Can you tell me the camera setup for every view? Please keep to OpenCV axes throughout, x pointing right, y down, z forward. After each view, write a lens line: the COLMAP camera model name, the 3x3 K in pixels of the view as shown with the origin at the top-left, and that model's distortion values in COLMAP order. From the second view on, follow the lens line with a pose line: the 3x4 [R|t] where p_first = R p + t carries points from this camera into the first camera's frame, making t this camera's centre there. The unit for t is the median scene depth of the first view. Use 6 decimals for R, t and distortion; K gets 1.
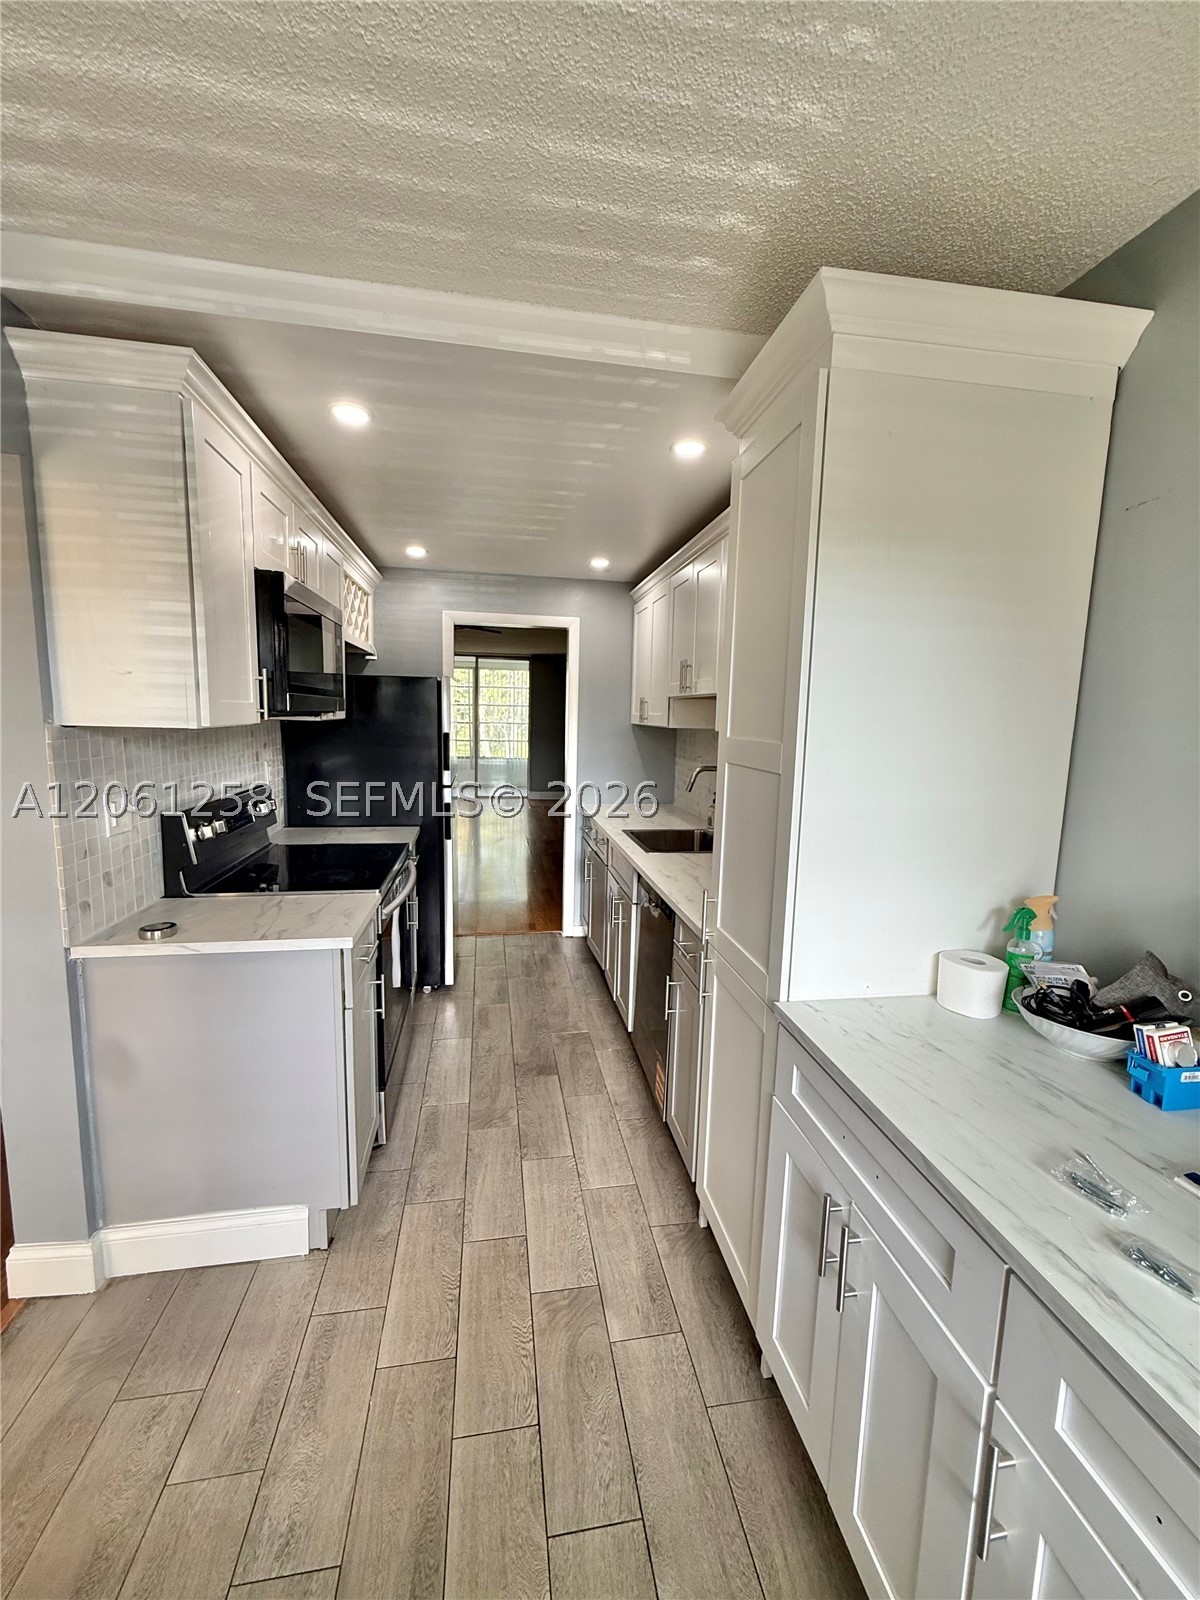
lens RADIAL K [[635.5, 0, 601.0], [0, 635.5, 795.6], [0, 0, 1]] dist [0.000102, -0.000152]
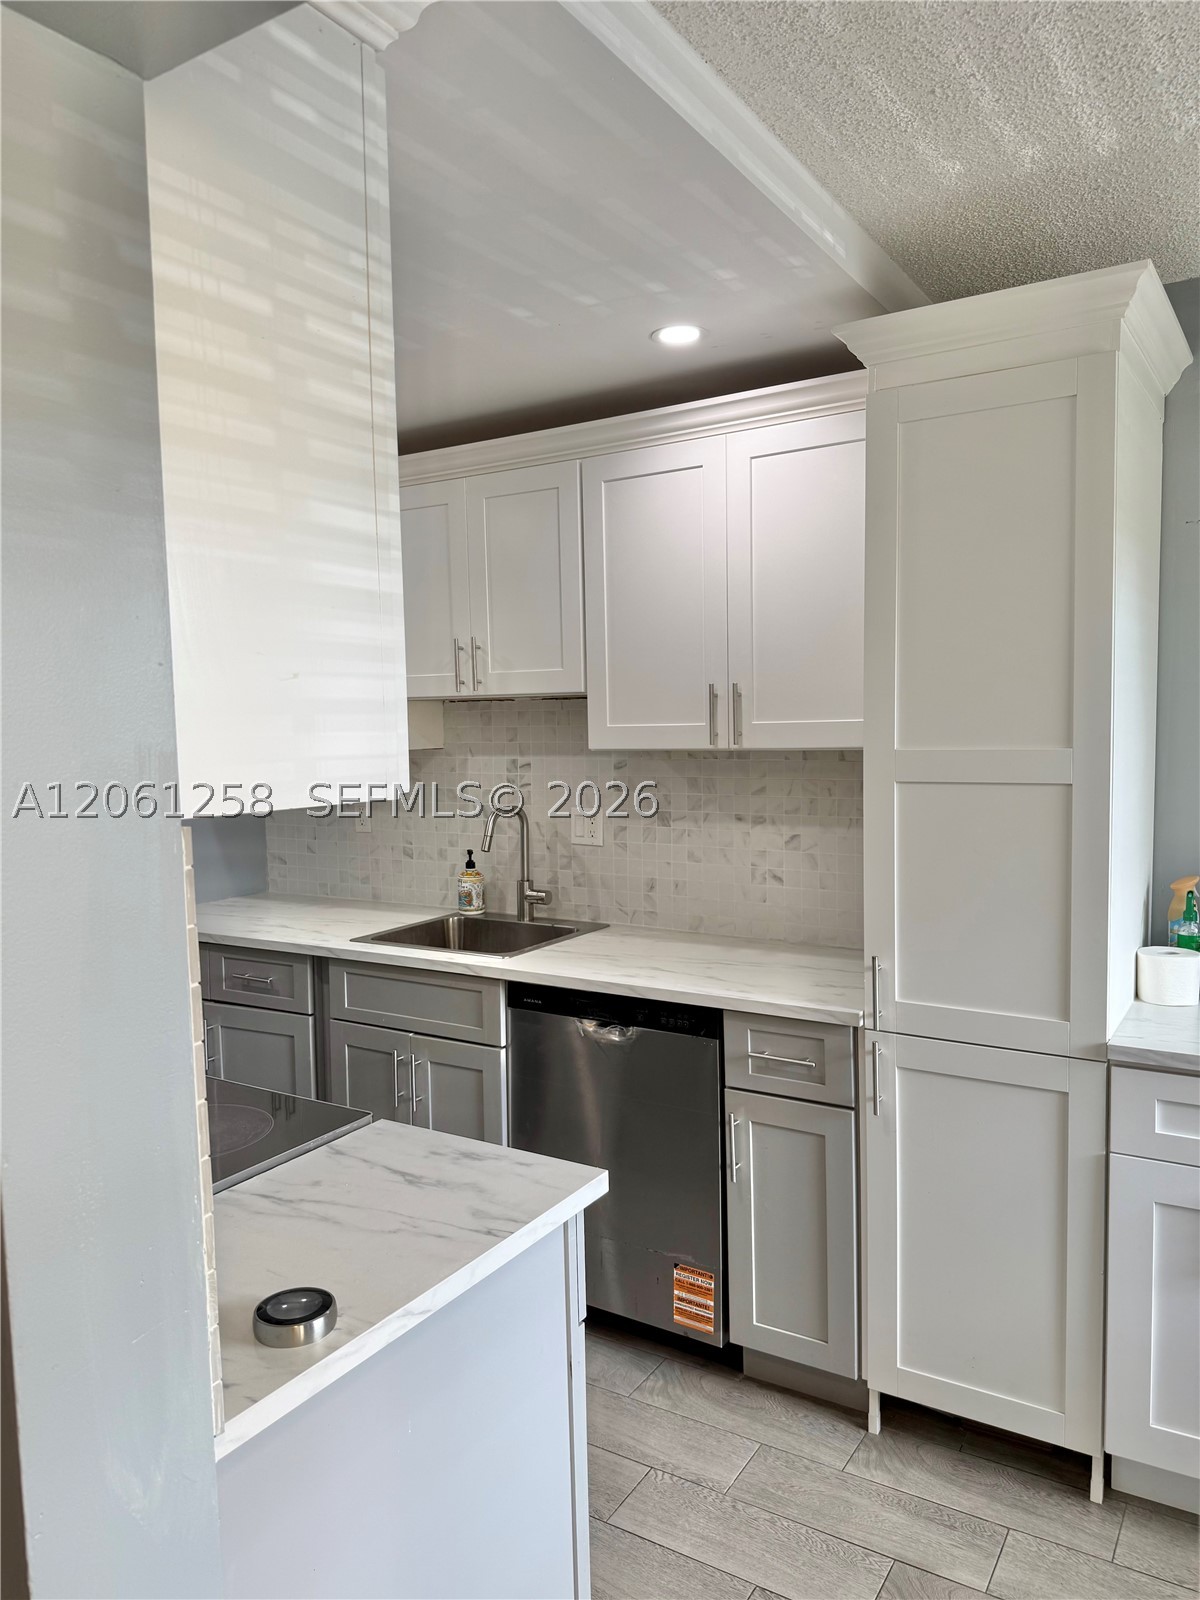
lens RADIAL K [[1133.0, 0, 600.0], [0, 1133.0, 800.0], [0, 0, 1]] dist [-0.004832, -0.002230]
pose [[0.665427, -0.093959, 0.740526, -1.033669], [0.133813, 0.990991, 0.005496, -0.082072], [-0.734371, 0.095434, 0.672005, 0.346807]]
